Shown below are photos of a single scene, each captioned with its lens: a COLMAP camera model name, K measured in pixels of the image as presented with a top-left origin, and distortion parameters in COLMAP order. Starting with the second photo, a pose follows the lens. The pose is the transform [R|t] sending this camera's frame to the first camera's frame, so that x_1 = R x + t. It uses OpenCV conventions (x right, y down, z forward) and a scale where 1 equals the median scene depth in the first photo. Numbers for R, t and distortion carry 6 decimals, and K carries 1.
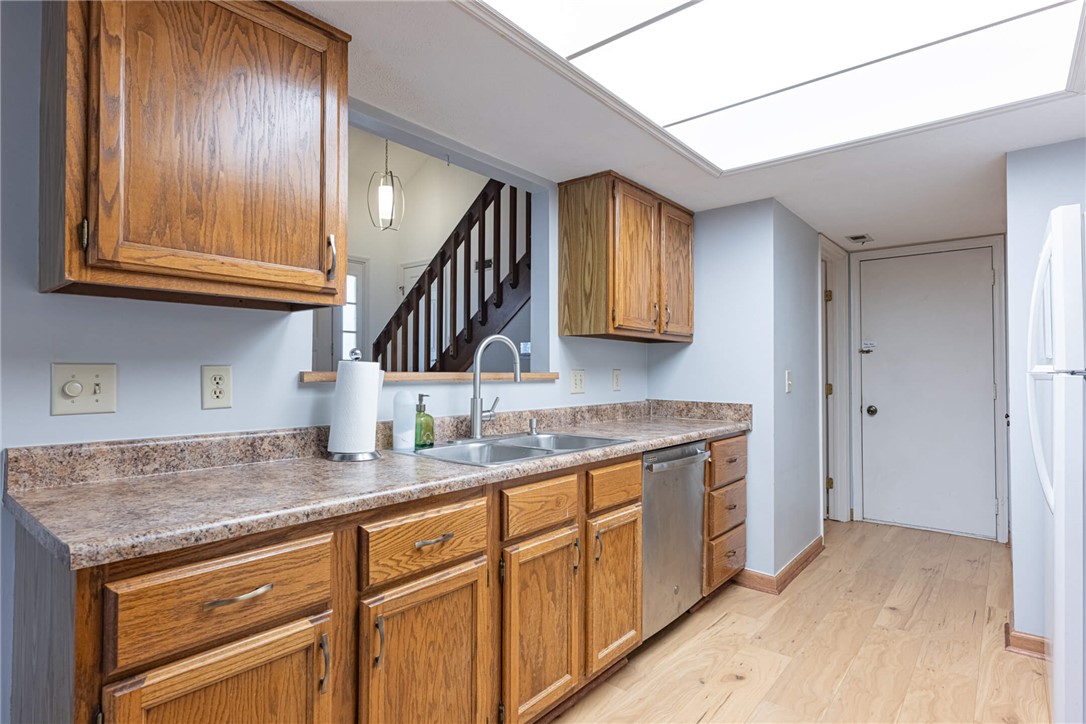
lens RADIAL K [[559.3, 0, 543.0], [0, 559.3, 362.0], [0, 0, 1]] dist [0.000729, 0.000179]
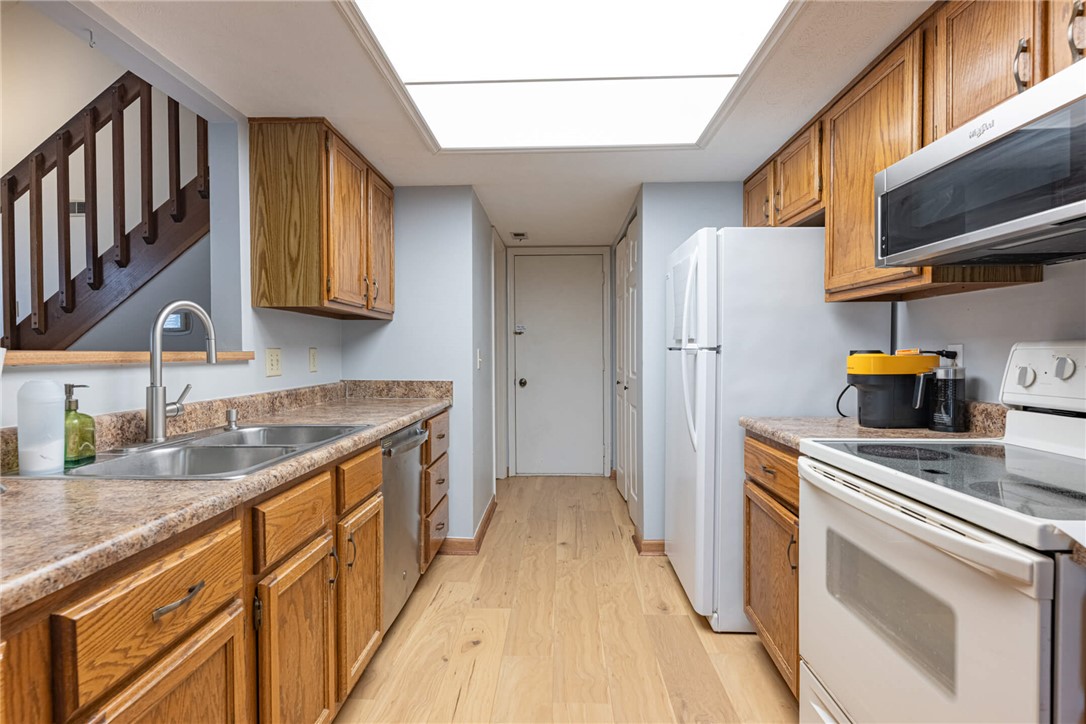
lens RADIAL K [[534.8, 0, 543.0], [0, 534.8, 362.0], [0, 0, 1]] dist [-0.000456, -0.000150]
pose [[0.790237, -0.016455, 0.612580, -0.143839], [-0.005834, 0.999392, 0.034371, 0.005864], [-0.612773, -0.030735, 0.789661, 0.143911]]
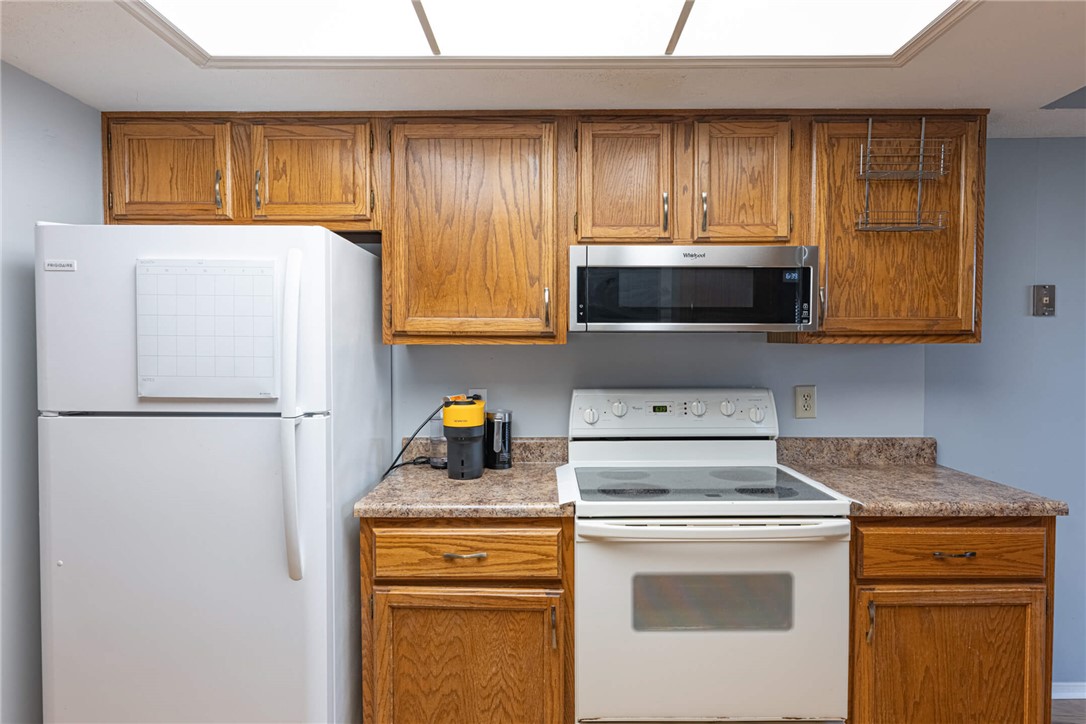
lens RADIAL K [[625.5, 0, 543.0], [0, 625.5, 362.0], [0, 0, 1]] dist [0.000346, -0.000017]
pose [[-0.638019, -0.021958, 0.769707, -0.044620], [-0.013510, 0.999759, 0.017322, -0.059910], [-0.769902, 0.000653, -0.638162, 0.960139]]
